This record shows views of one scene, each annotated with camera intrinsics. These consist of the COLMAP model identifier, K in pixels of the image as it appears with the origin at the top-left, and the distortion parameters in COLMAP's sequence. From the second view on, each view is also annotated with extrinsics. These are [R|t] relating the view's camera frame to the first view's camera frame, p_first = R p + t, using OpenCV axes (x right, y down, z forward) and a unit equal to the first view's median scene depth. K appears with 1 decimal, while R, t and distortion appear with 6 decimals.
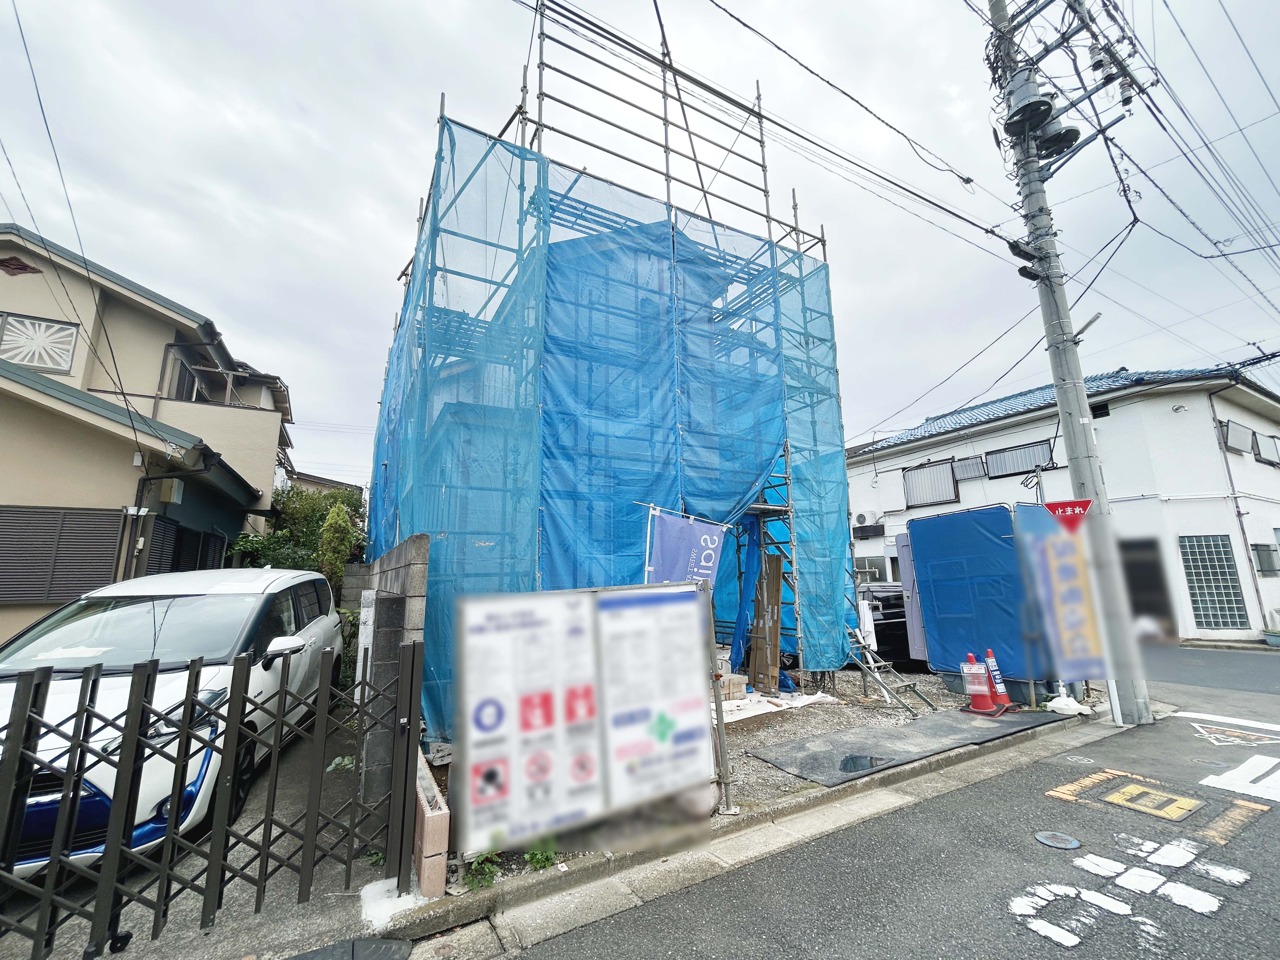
lens RADIAL K [[519.4, 0, 640.0], [0, 519.4, 480.0], [0, 0, 1]] dist [0.002155, 0.000002]
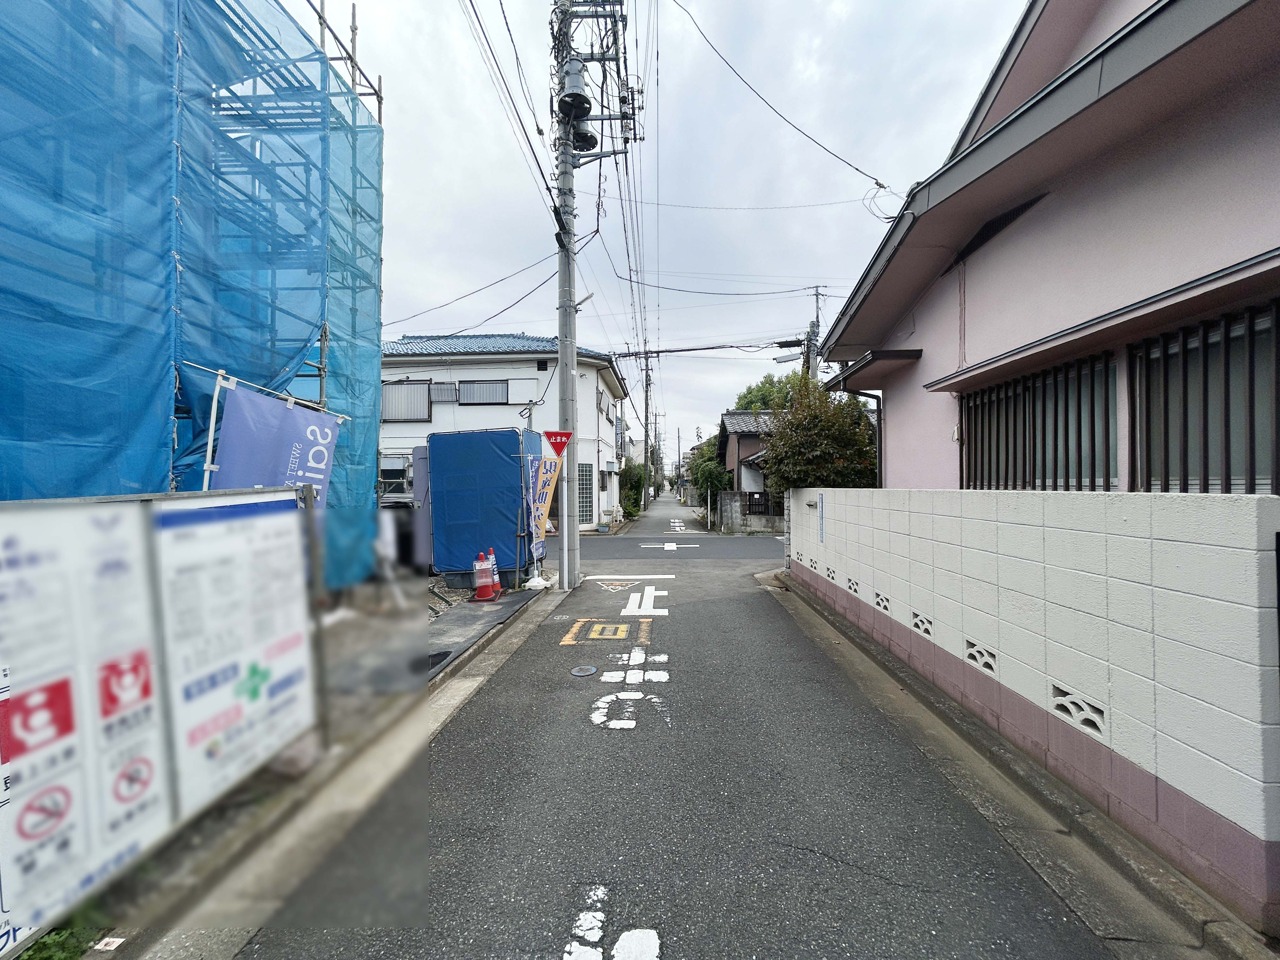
lens RADIAL K [[519.4, 0, 640.0], [0, 519.4, 480.0], [0, 0, 1]] dist [0.002155, 0.000002]
pose [[0.526527, 0.025152, 0.849786, -0.254981], [-0.162176, 0.984179, 0.071355, 0.049471], [-0.834547, -0.175385, 0.522276, 0.187757]]
